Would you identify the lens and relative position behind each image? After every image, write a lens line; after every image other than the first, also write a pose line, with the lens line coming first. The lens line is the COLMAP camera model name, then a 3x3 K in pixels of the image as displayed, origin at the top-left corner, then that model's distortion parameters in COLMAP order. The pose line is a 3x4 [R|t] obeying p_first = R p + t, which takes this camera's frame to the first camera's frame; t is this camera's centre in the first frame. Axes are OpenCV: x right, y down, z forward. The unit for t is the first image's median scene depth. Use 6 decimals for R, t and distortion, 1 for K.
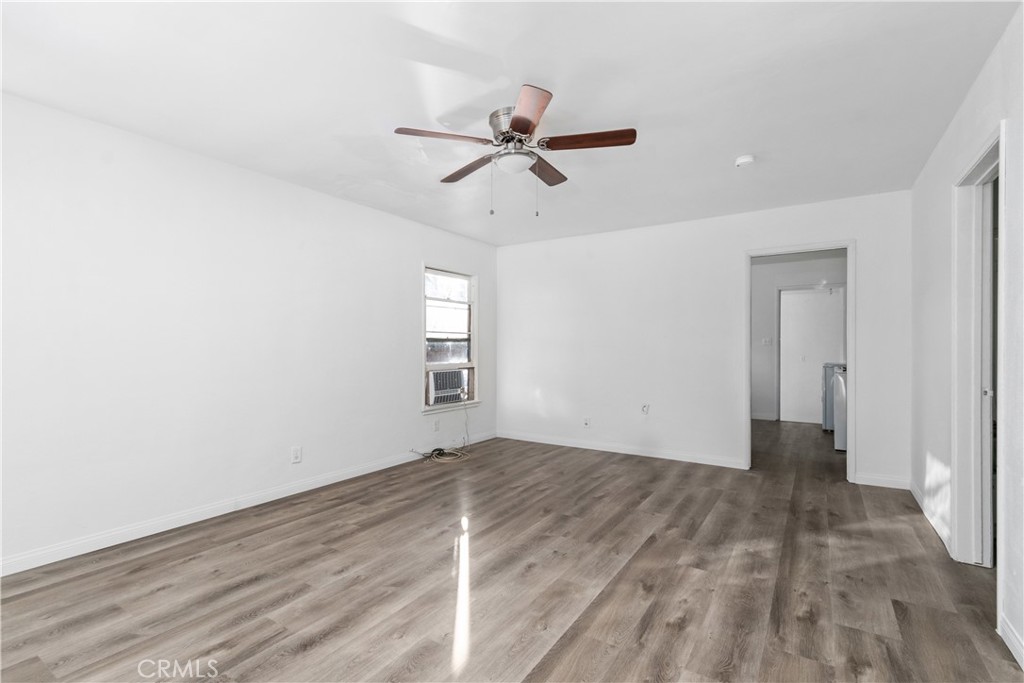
lens RADIAL K [[475.8, 0, 513.7], [0, 475.8, 342.7], [0, 0, 1]] dist [0.004986, -0.003526]
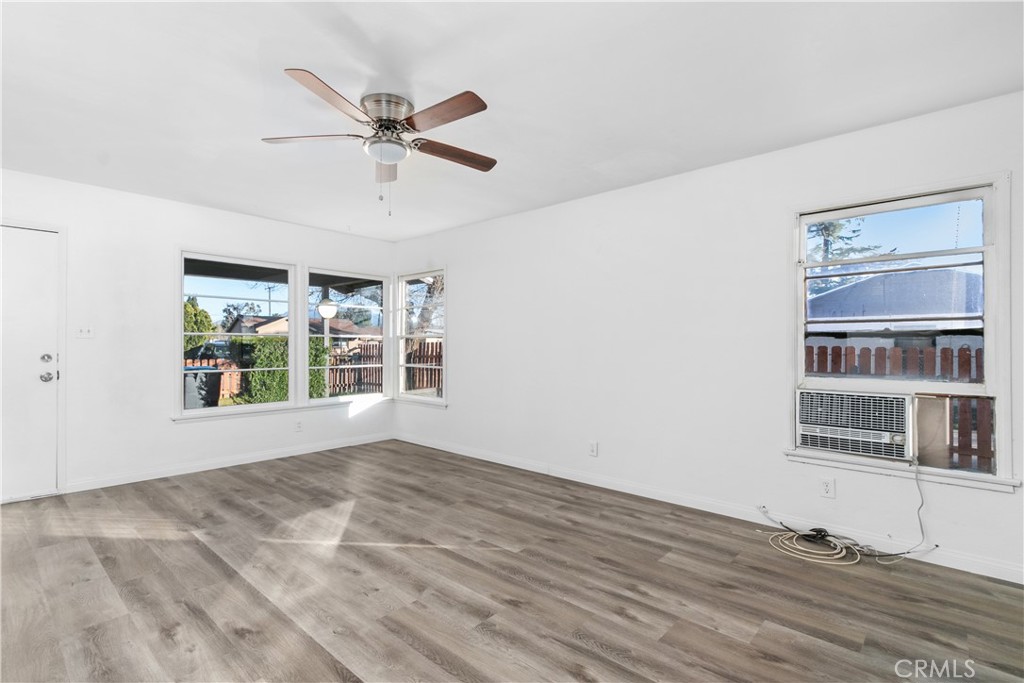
lens RADIAL K [[475.8, 0, 490.7], [0, 475.8, 344.3], [0, 0, 1]] dist [0.004986, -0.003526]
pose [[-0.178318, -0.003881, -0.983965, 0.770339], [0.002691, 0.999987, -0.004432, 0.008869], [0.983969, -0.003438, -0.178305, 1.180623]]
